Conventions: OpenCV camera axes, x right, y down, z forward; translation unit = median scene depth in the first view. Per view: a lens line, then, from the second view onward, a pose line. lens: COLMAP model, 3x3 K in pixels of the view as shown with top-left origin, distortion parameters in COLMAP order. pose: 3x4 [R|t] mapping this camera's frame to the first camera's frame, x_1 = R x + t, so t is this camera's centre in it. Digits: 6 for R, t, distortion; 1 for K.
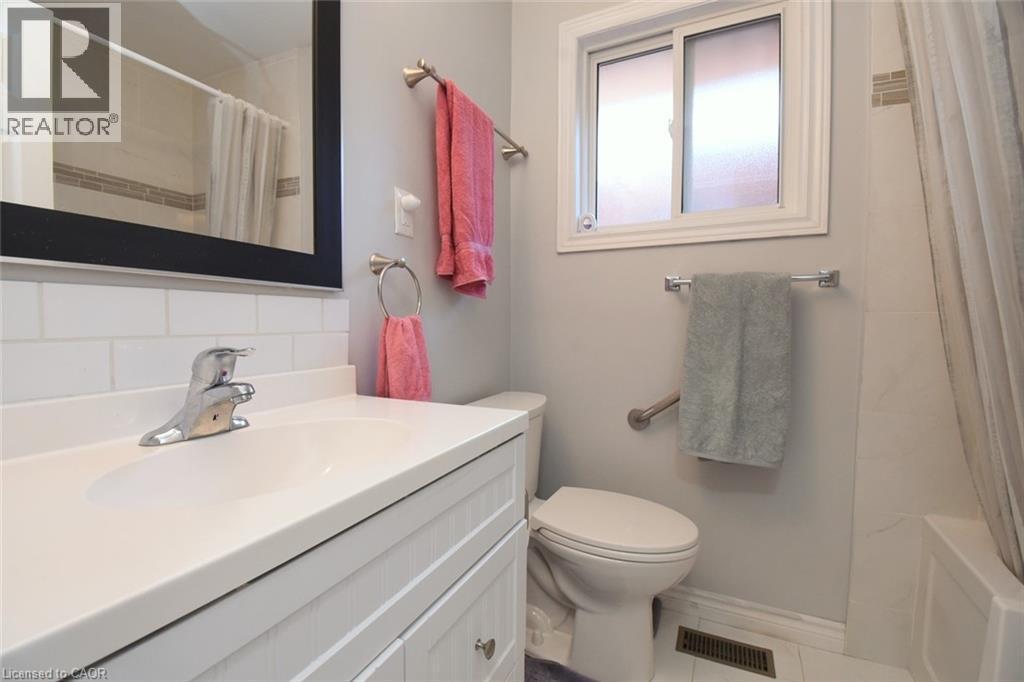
lens RADIAL K [[453.0, 0, 506.0], [0, 453.0, 343.2], [0, 0, 1]] dist [0.020545, -0.025783]
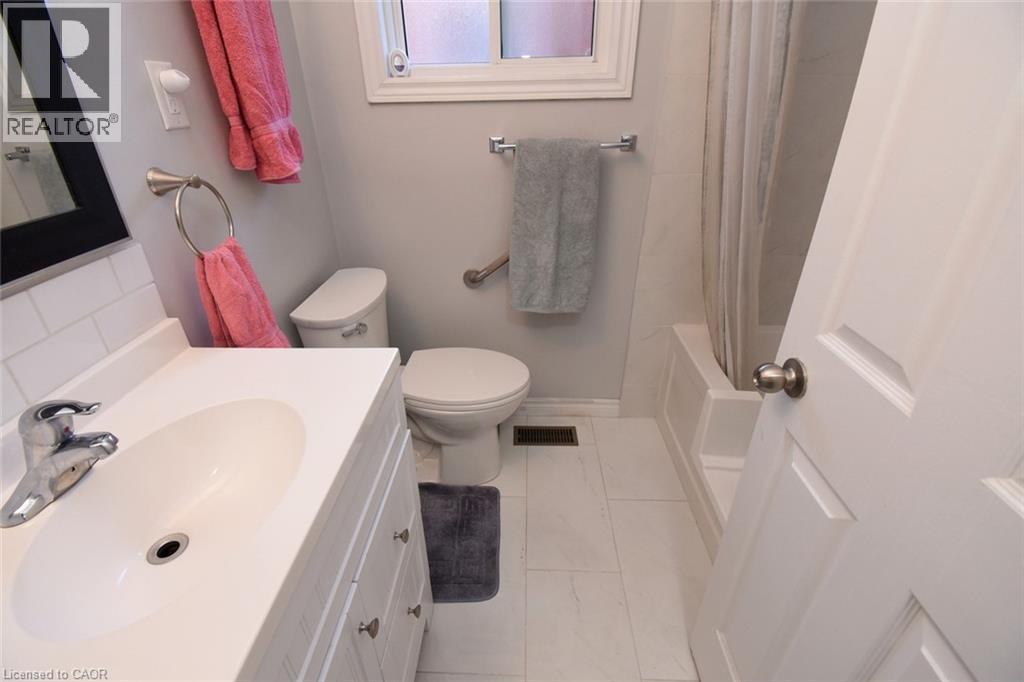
lens RADIAL K [[453.0, 0, 506.0], [0, 453.0, 343.2], [0, 0, 1]] dist [0.020545, -0.025783]
pose [[0.913768, -0.211540, 0.346813, -0.056741], [0.038994, 0.895454, 0.443444, -0.212015], [-0.404361, -0.391681, 0.826486, 0.007162]]
